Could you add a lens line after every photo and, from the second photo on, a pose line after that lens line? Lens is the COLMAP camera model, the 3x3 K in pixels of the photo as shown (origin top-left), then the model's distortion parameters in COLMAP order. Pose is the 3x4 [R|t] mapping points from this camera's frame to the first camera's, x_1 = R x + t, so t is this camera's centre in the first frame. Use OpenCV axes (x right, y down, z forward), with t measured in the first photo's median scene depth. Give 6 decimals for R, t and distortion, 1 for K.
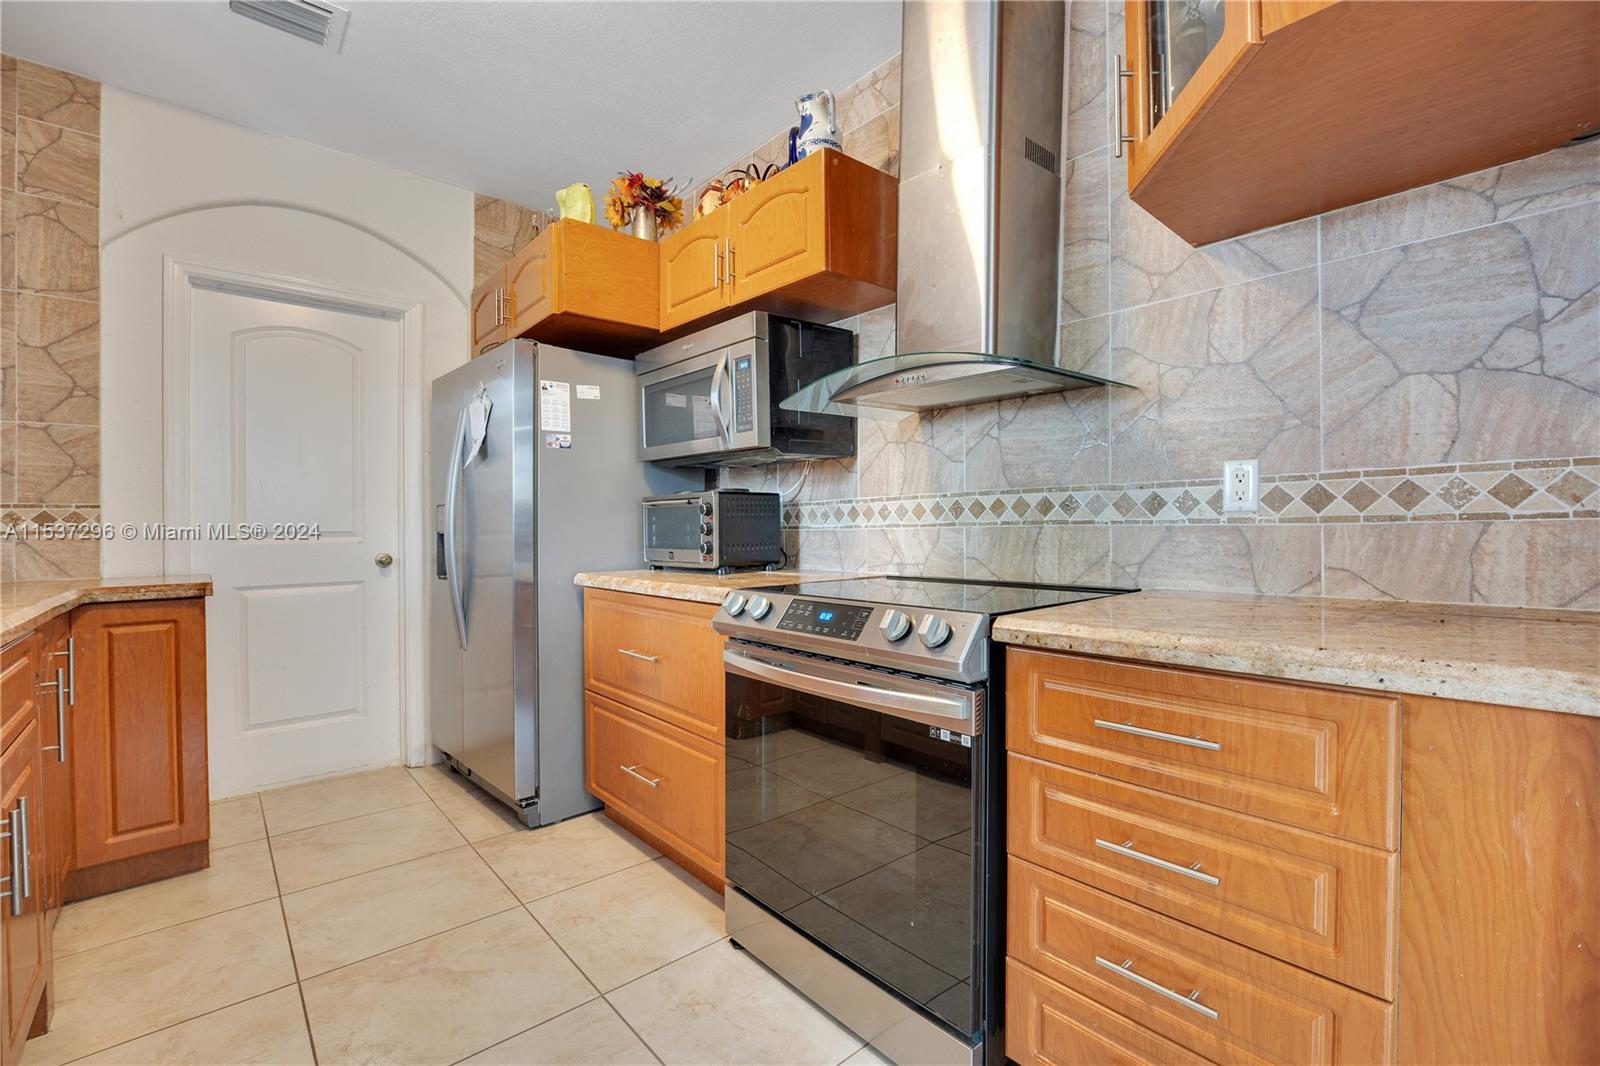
lens RADIAL K [[649.3, 0, 802.8], [0, 649.3, 526.6], [0, 0, 1]] dist [-0.022440, 0.002636]
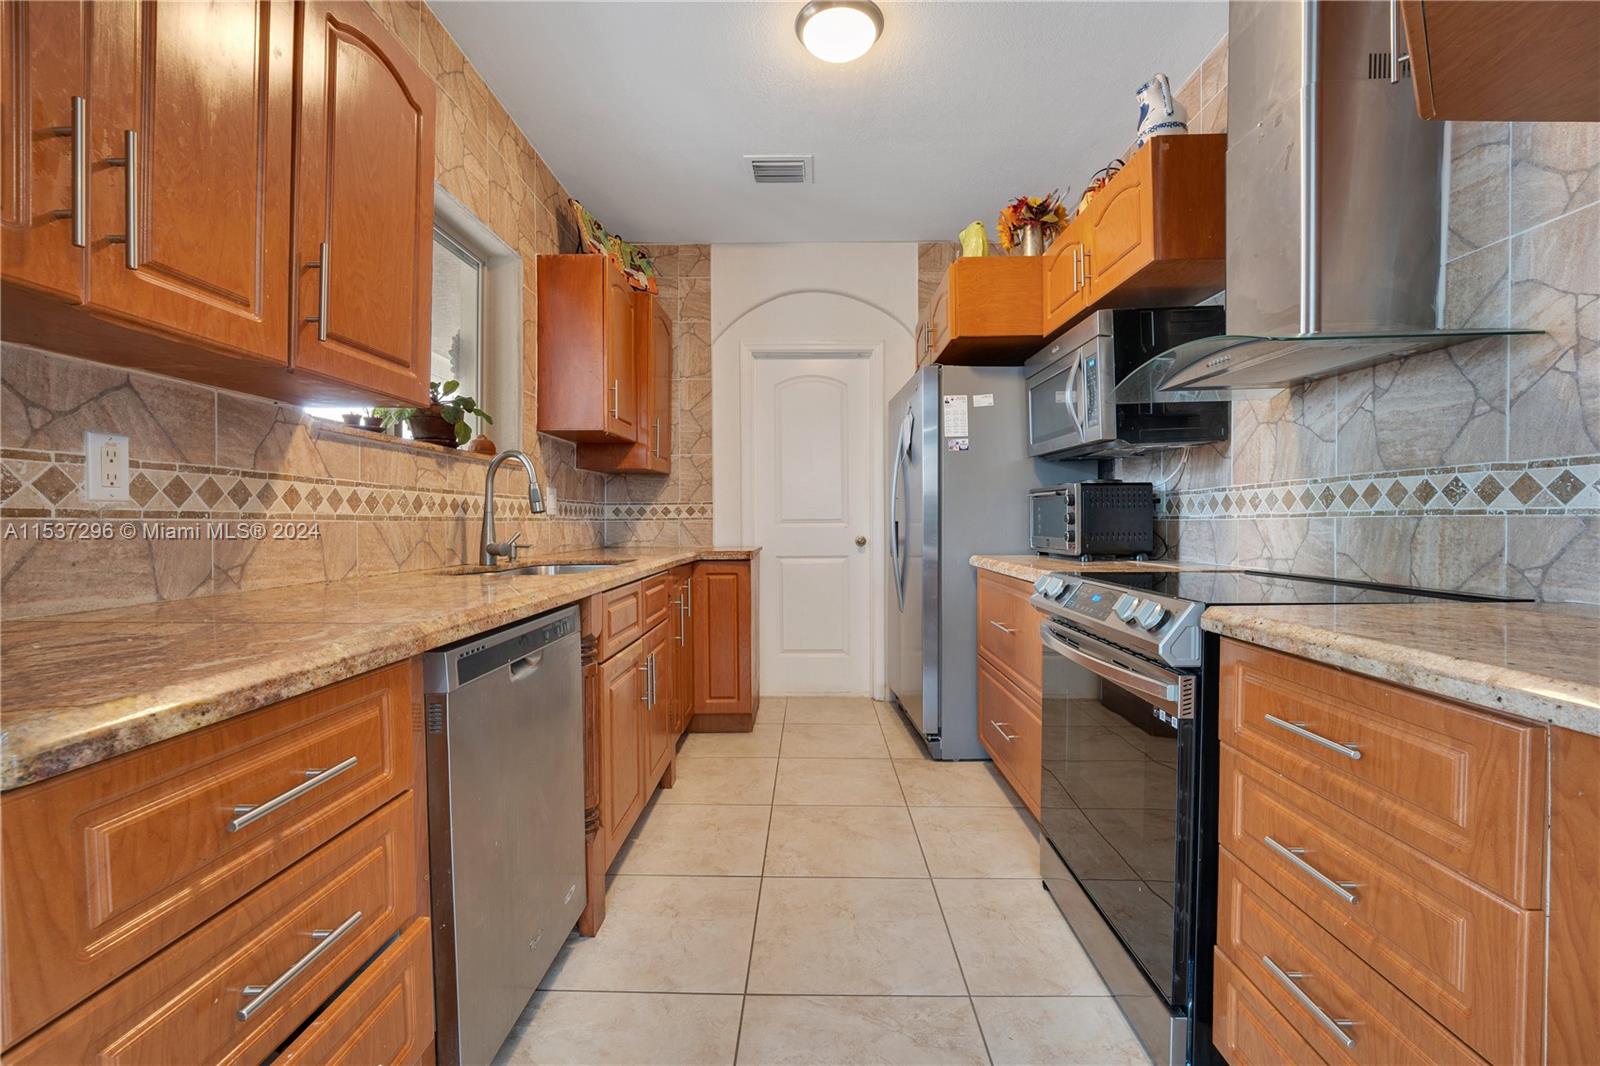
lens RADIAL K [[649.3, 0, 802.8], [0, 649.3, 526.6], [0, 0, 1]] dist [-0.022440, 0.002636]
pose [[0.728134, 0.013156, -0.685309, 0.303746], [-0.001791, 0.999849, 0.017291, -0.000646], [0.685432, -0.011363, 0.728048, -0.093732]]
